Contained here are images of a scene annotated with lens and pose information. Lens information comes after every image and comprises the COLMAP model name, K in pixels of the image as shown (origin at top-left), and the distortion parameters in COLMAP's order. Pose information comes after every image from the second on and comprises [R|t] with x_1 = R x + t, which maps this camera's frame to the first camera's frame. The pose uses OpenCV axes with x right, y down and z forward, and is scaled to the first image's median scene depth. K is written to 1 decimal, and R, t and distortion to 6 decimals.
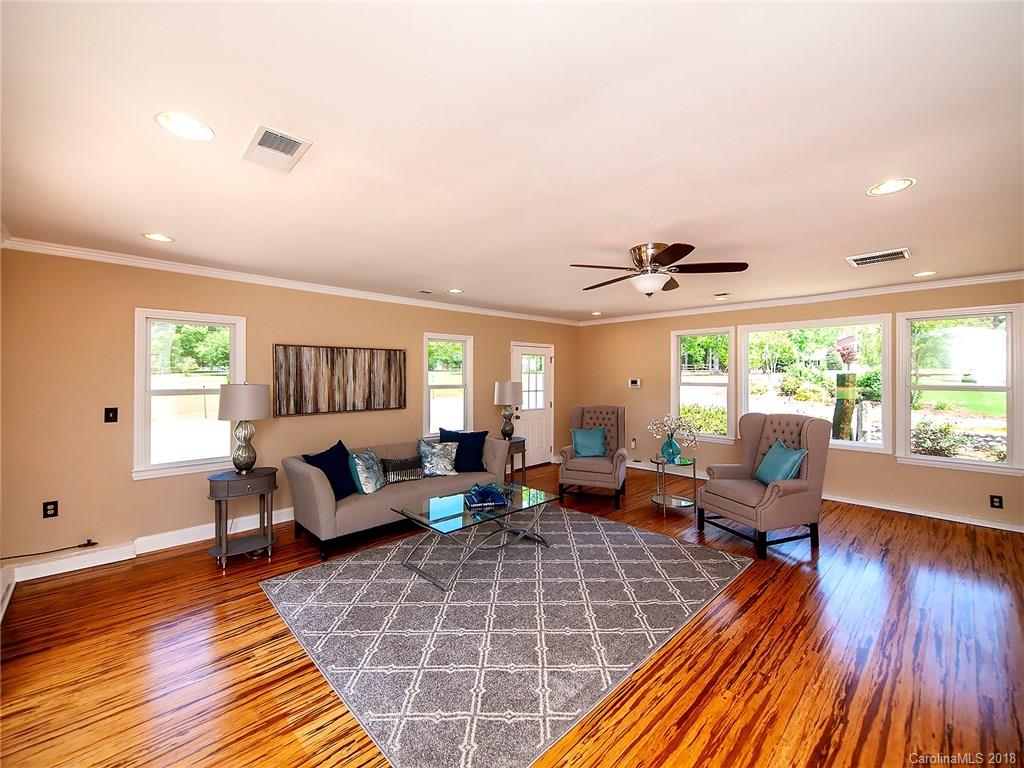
lens RADIAL K [[424.2, 0, 492.7], [0, 424.2, 381.6], [0, 0, 1]] dist [0.023565, -0.002240]
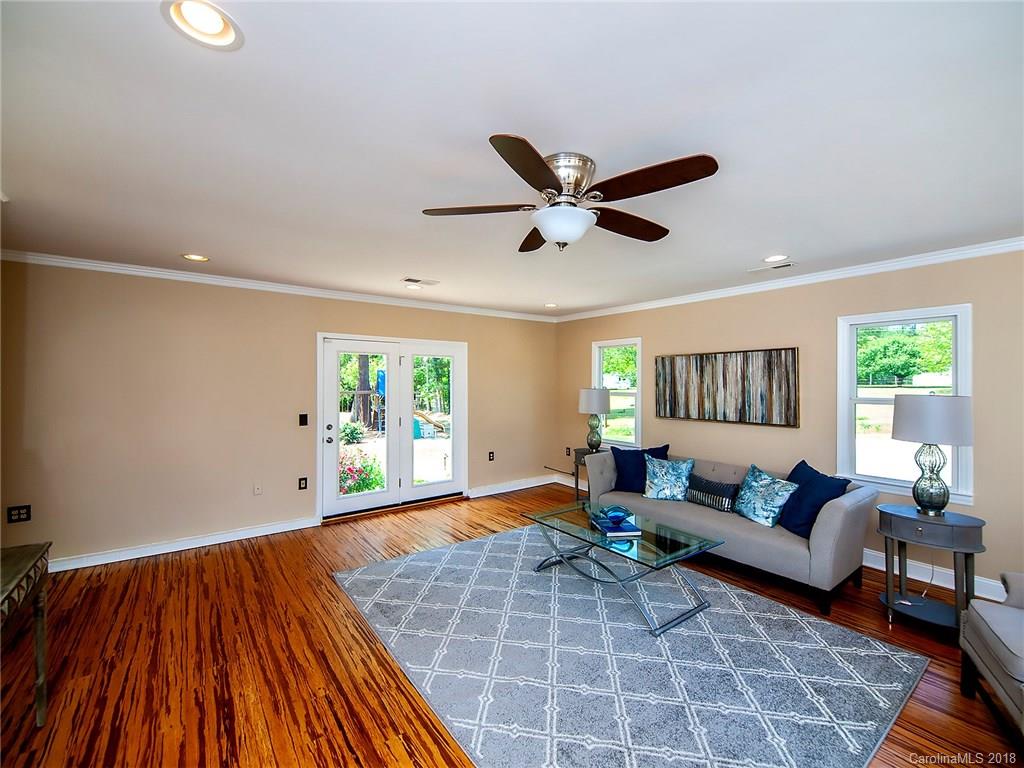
lens RADIAL K [[424.2, 0, 513.3], [0, 424.2, 379.8], [0, 0, 1]] dist [0.023565, -0.002240]
pose [[-0.083146, -0.009856, -0.996489, 0.806895], [-0.018614, 0.999792, -0.008336, -0.005640], [0.996363, 0.017856, -0.083312, 0.805634]]
